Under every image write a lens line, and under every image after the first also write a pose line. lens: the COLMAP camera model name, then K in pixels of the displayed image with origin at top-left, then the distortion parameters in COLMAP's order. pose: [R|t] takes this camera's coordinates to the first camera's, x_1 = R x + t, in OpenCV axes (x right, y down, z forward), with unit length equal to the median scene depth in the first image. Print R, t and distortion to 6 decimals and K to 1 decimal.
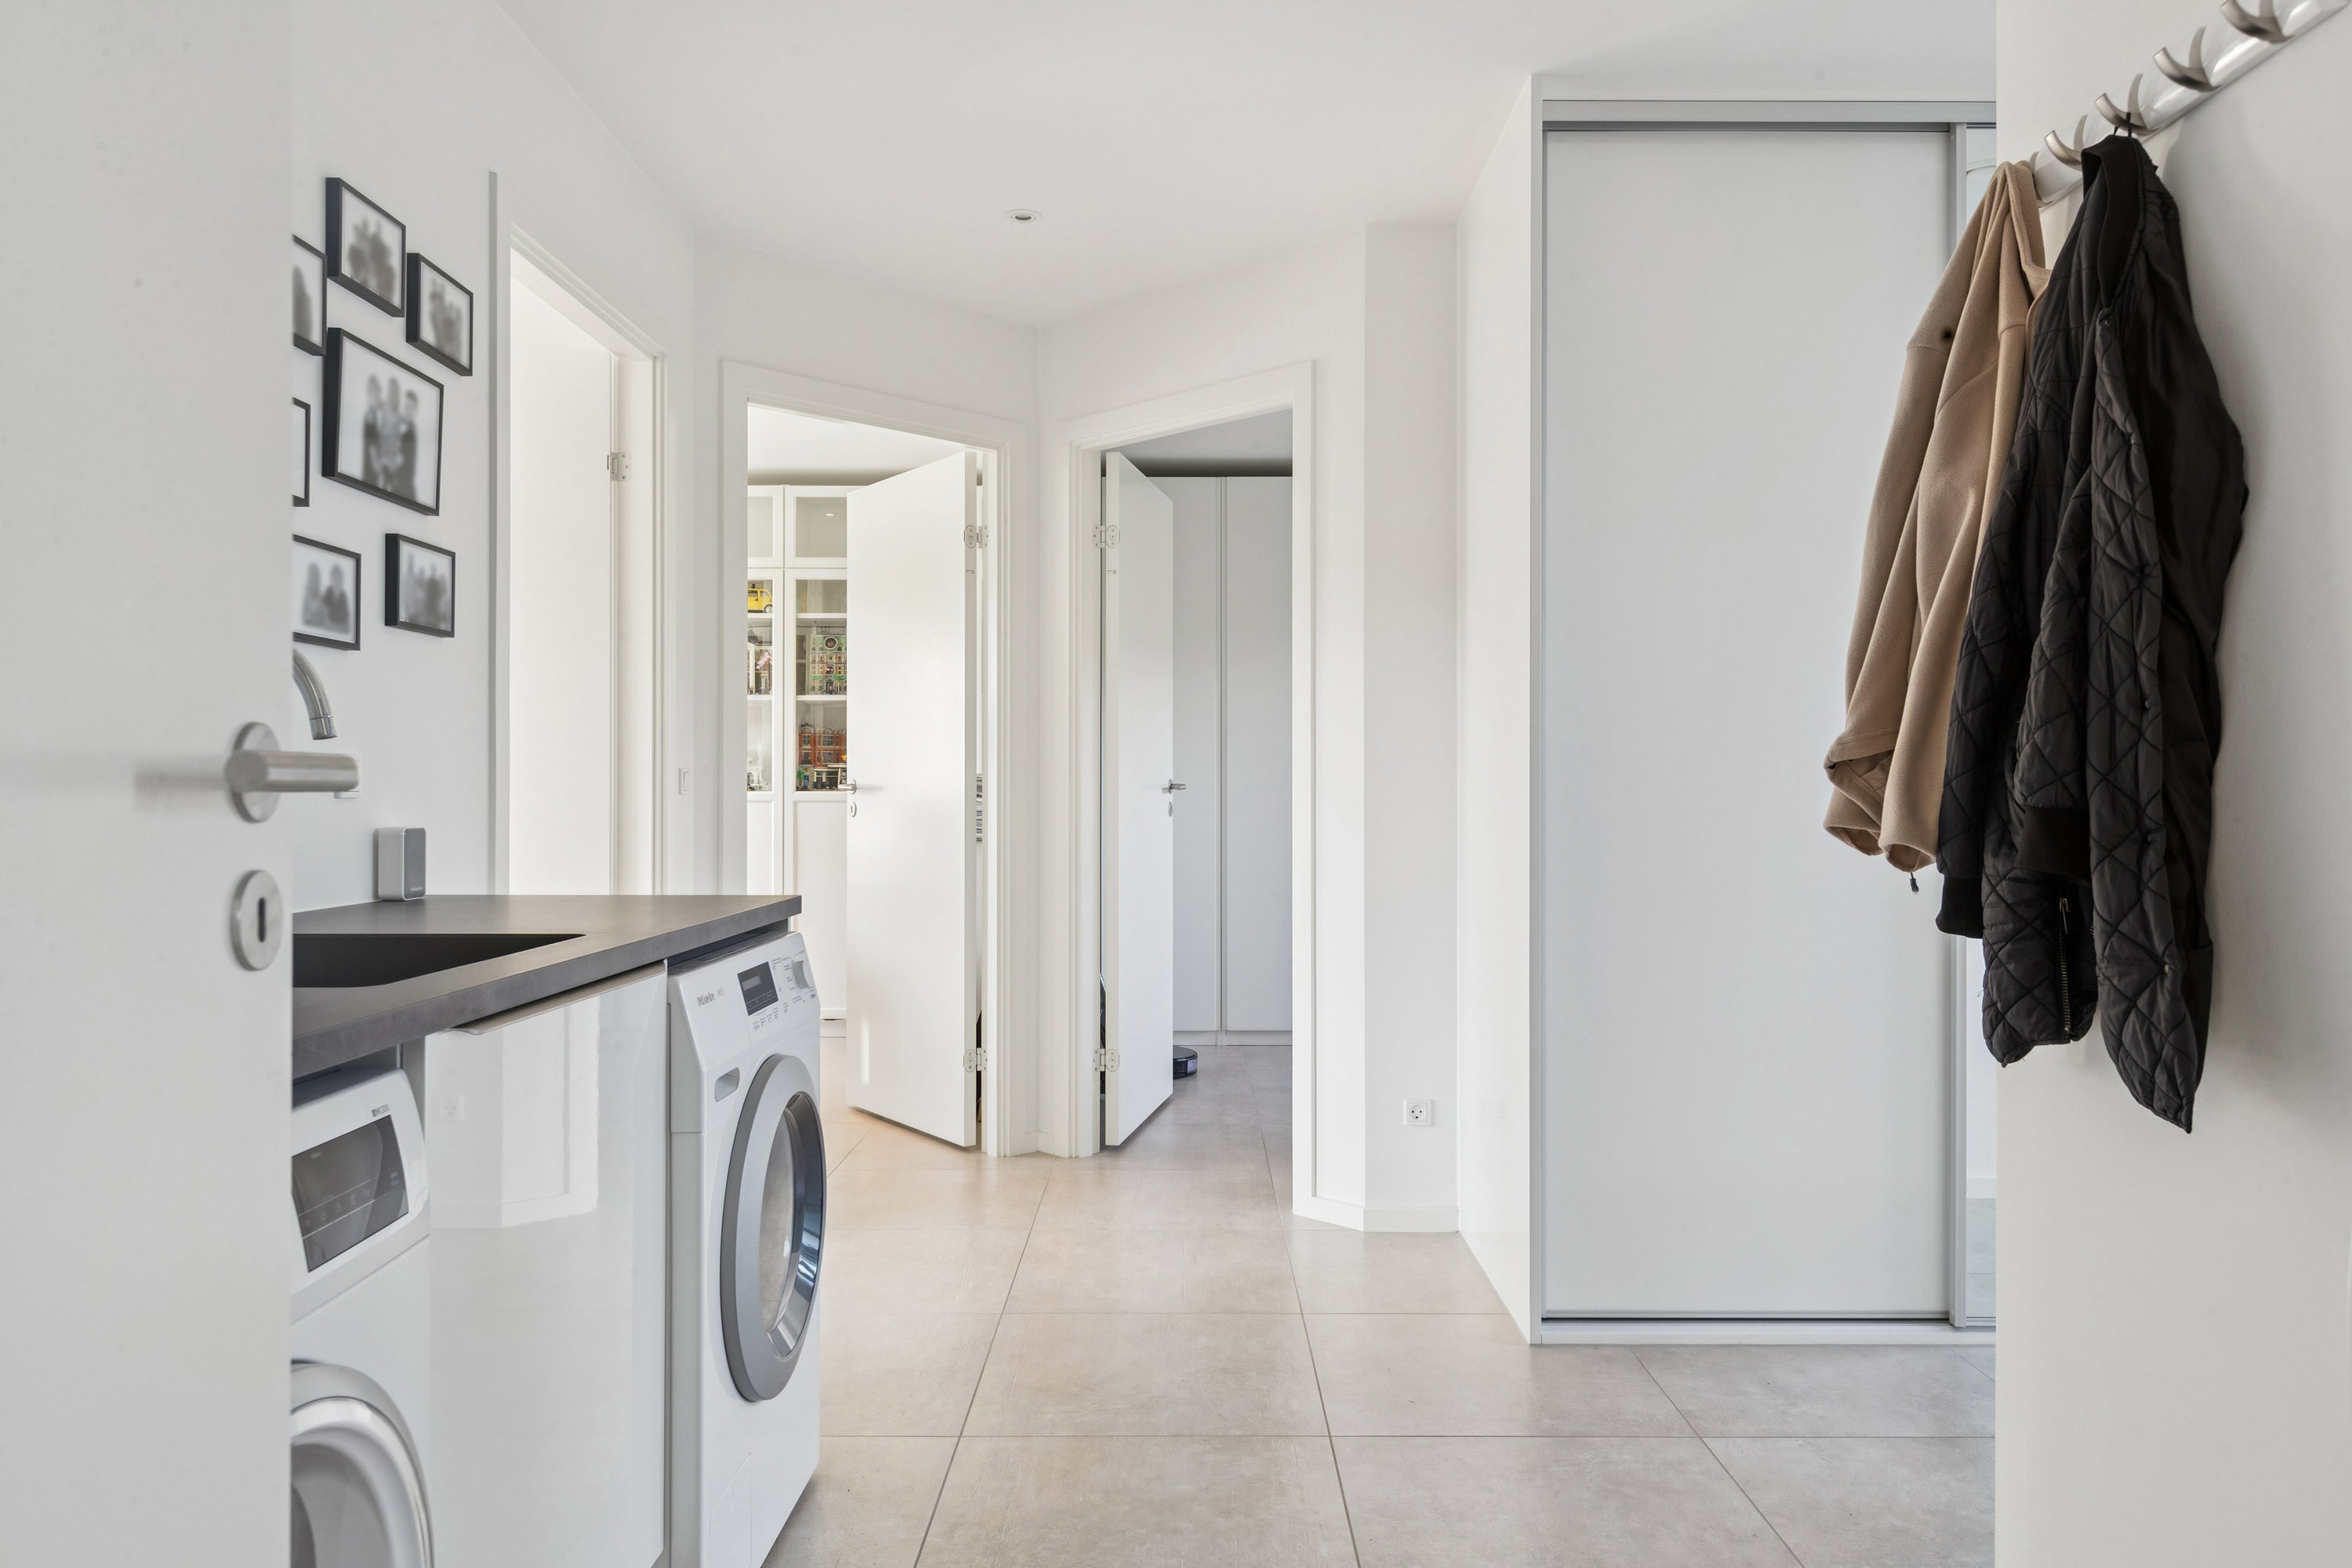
lens RADIAL K [[1659.5, 0, 1181.4], [0, 1659.5, 783.6], [0, 0, 1]] dist [0.000562, 0.001879]
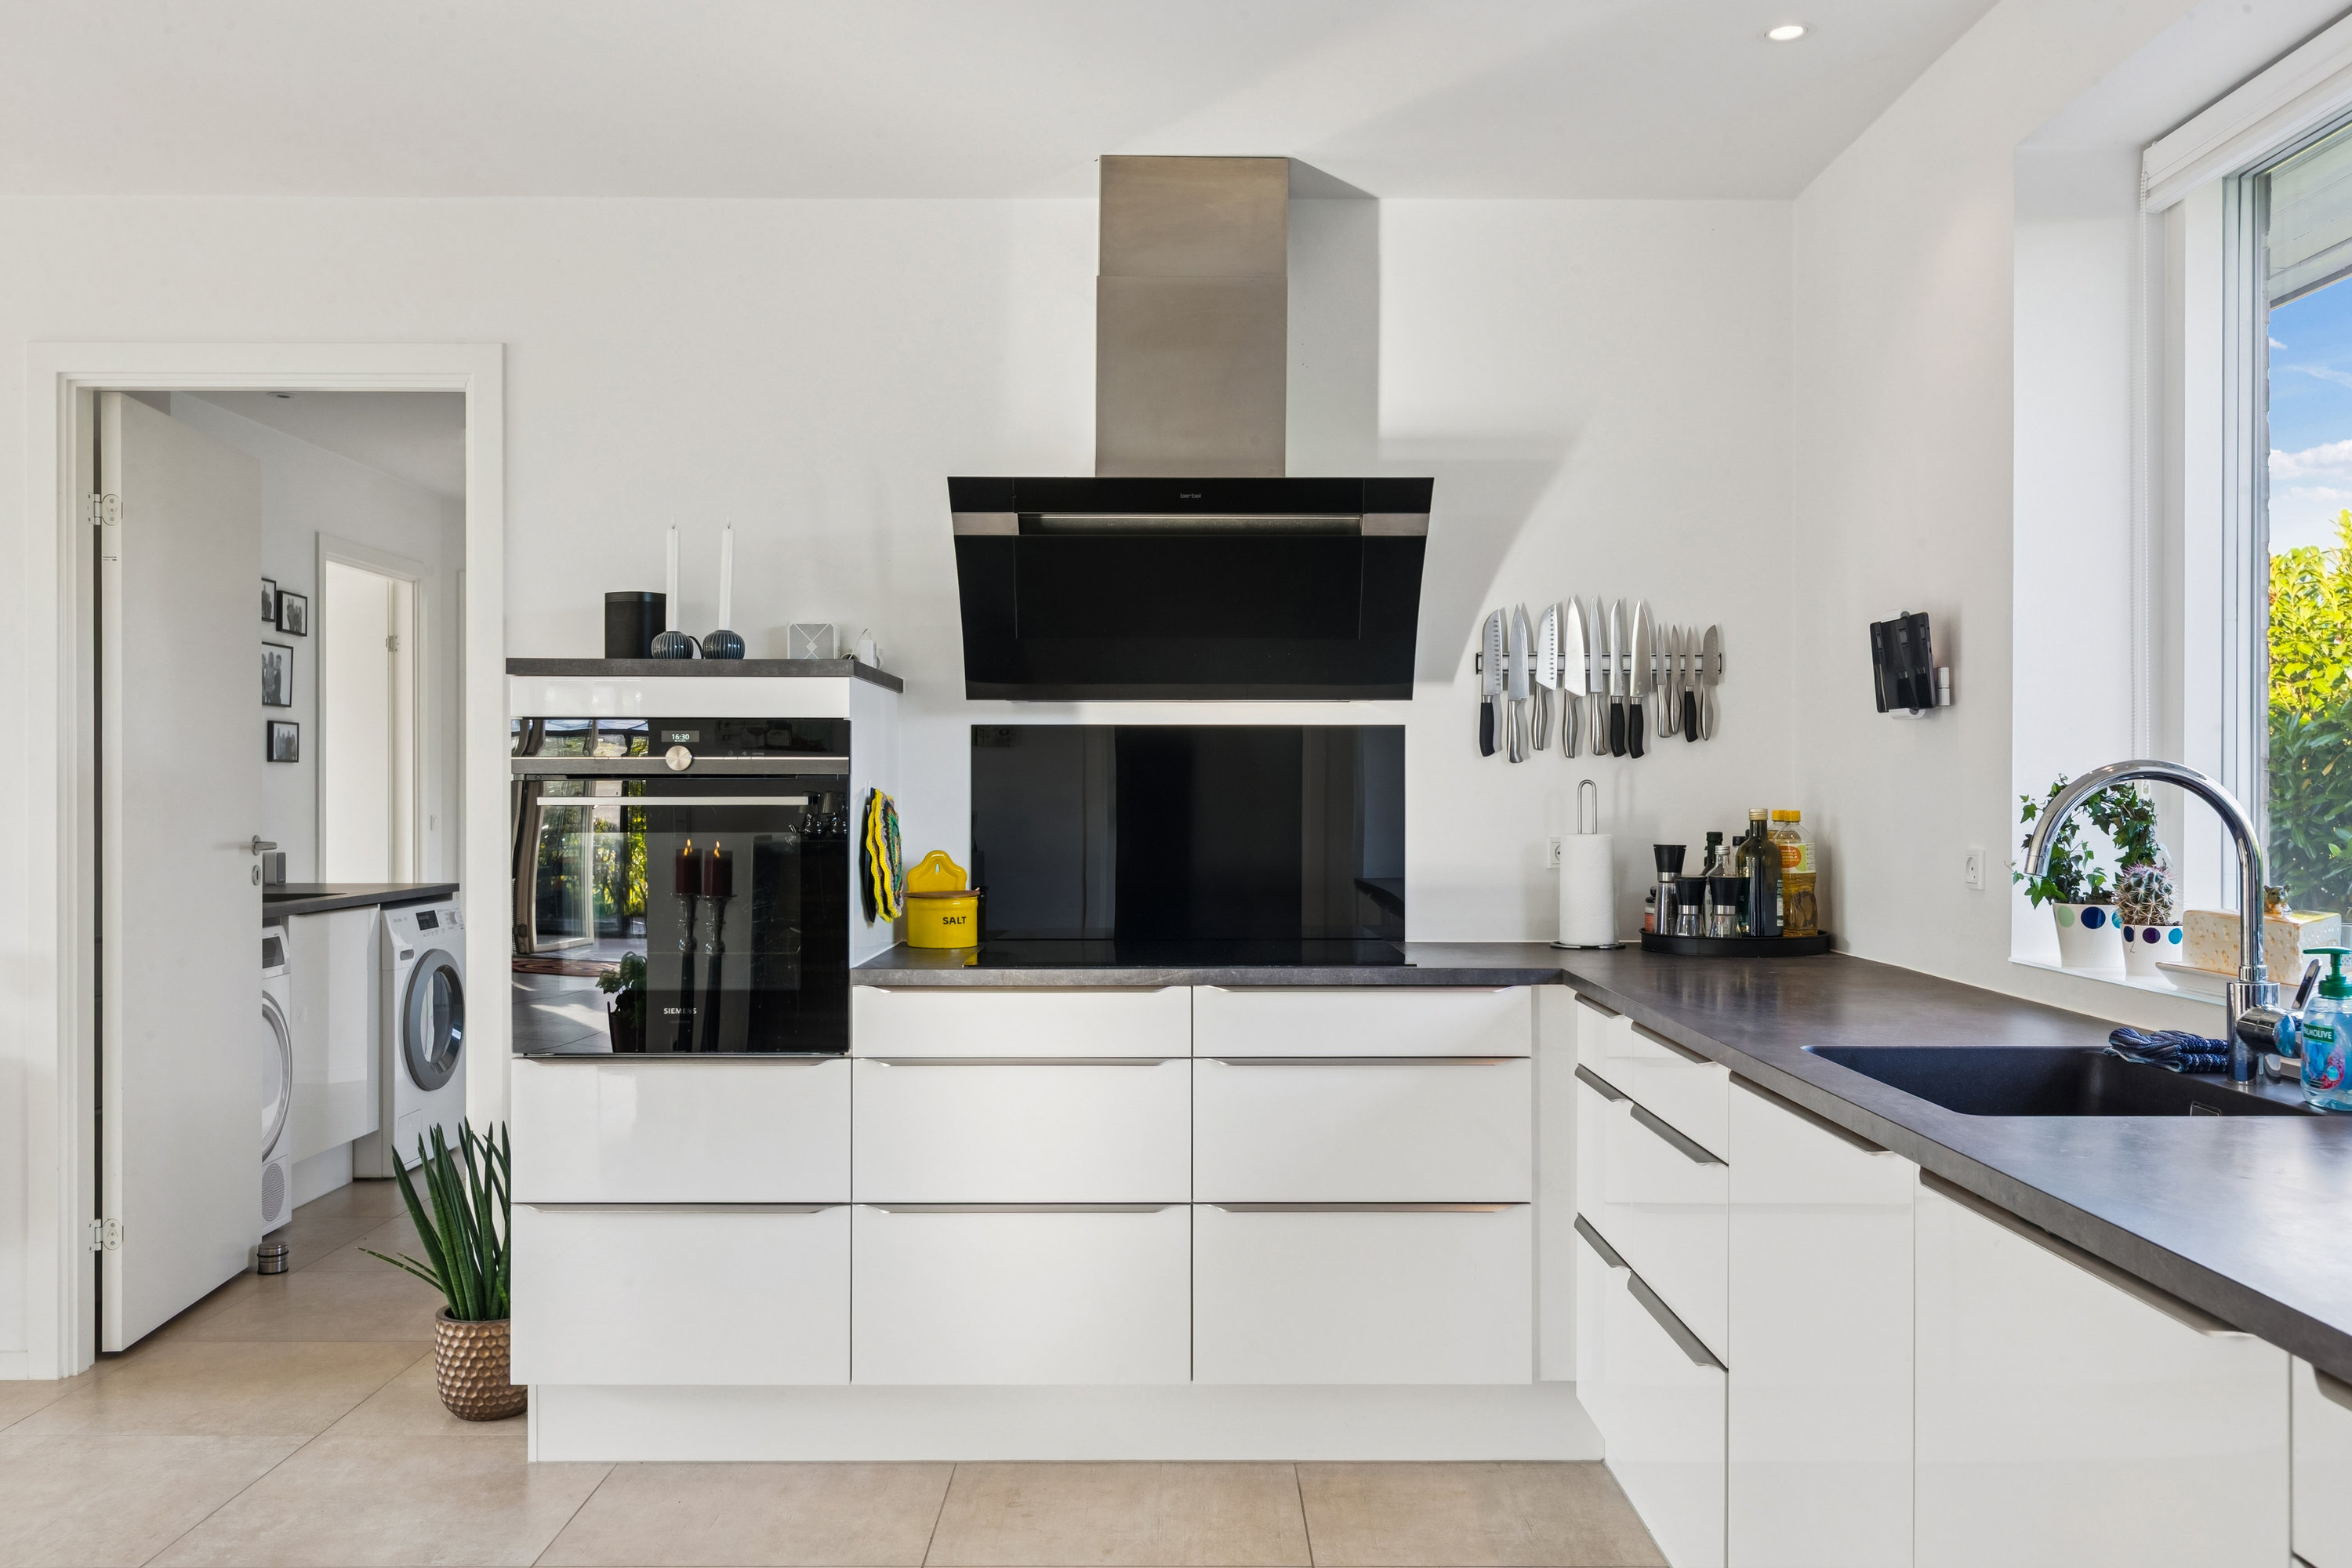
lens RADIAL K [[1942.8, 0, 1170.7], [0, 1942.8, 790.1], [0, 0, 1]] dist [-0.008939, -0.001933]
pose [[0.999976, -0.002445, 0.006527, 0.696831], [0.002436, 0.999996, 0.001412, -0.056126], [-0.006530, -0.001396, 0.999978, -1.567721]]
